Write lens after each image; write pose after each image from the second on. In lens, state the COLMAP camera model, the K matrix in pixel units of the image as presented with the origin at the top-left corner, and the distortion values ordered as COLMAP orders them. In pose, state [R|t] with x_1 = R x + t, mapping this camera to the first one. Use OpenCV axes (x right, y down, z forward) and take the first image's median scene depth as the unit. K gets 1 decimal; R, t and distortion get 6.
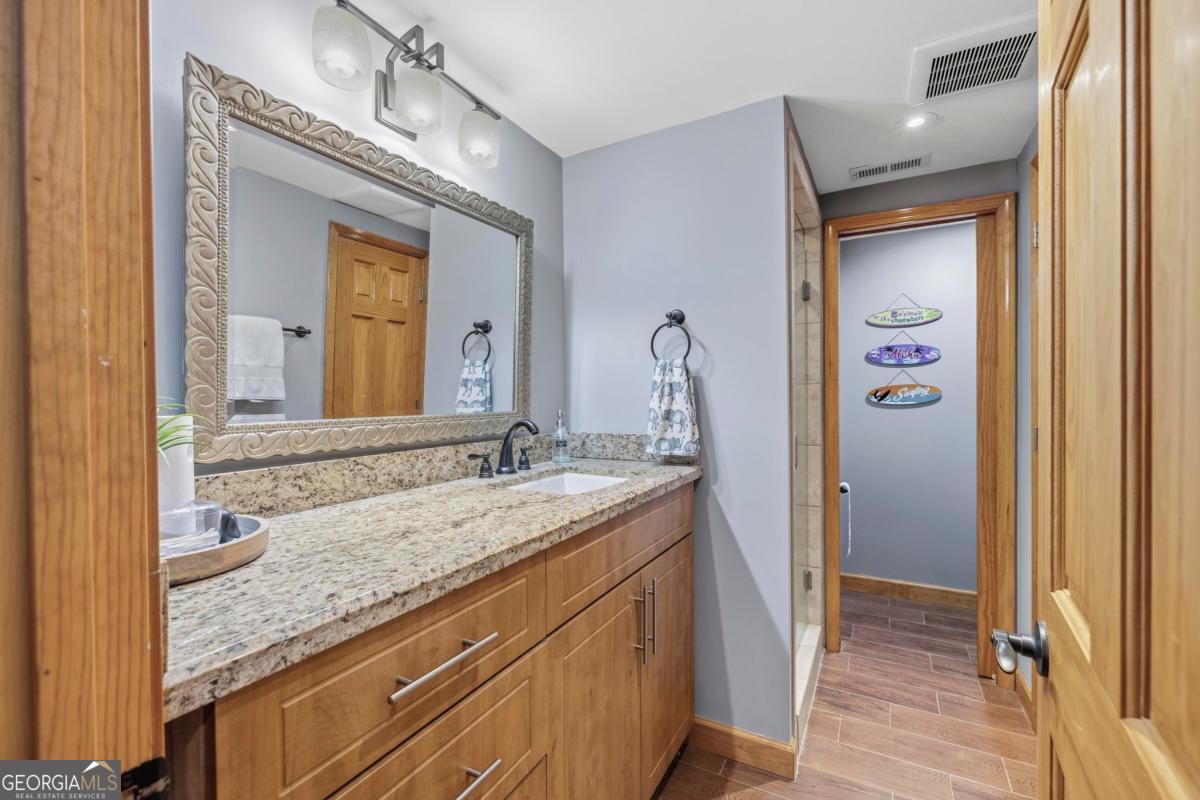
lens RADIAL K [[511.5, 0, 593.5], [0, 511.5, 393.3], [0, 0, 1]] dist [0.000062, 0.000022]
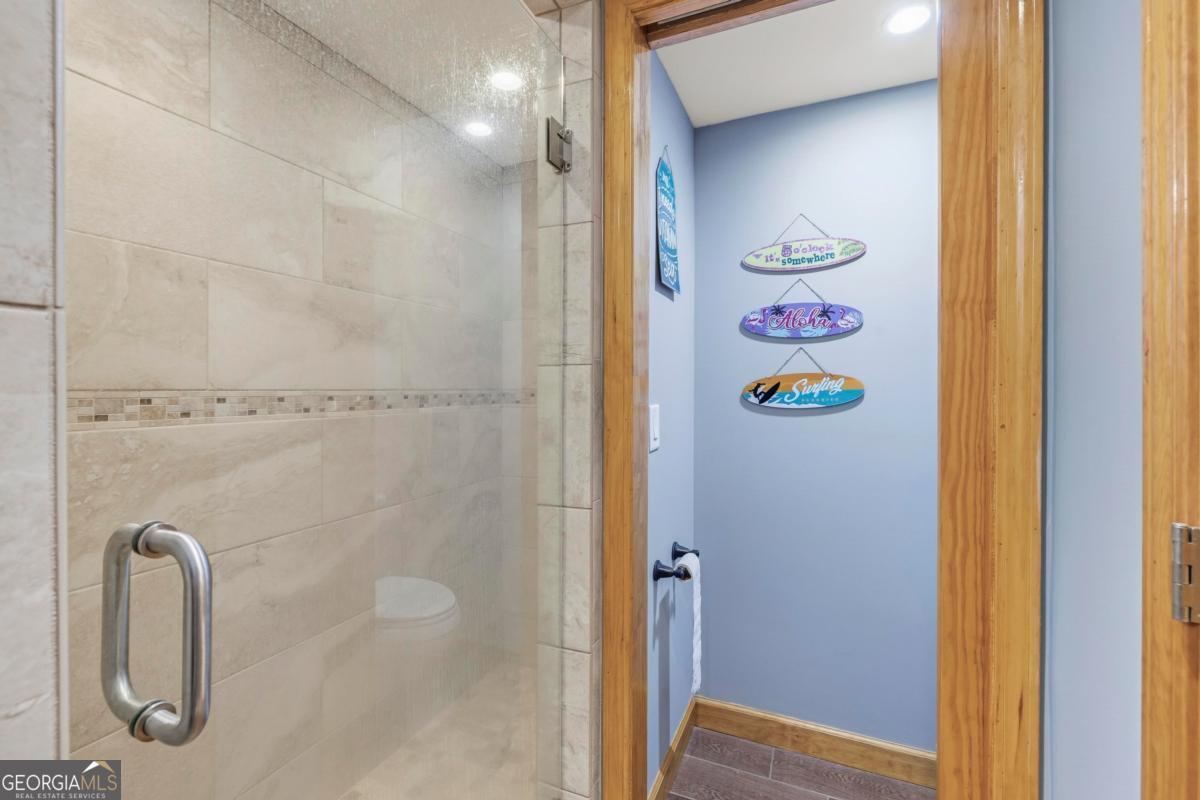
lens RADIAL K [[503.8, 0, 595.8], [0, 503.8, 380.9], [0, 0, 1]] dist [-0.000546, -0.000138]
pose [[0.995560, 0.011739, 0.093394, 0.336605], [-0.010831, 0.999889, -0.010223, -0.000554], [-0.093503, 0.009166, 0.995577, 0.478254]]
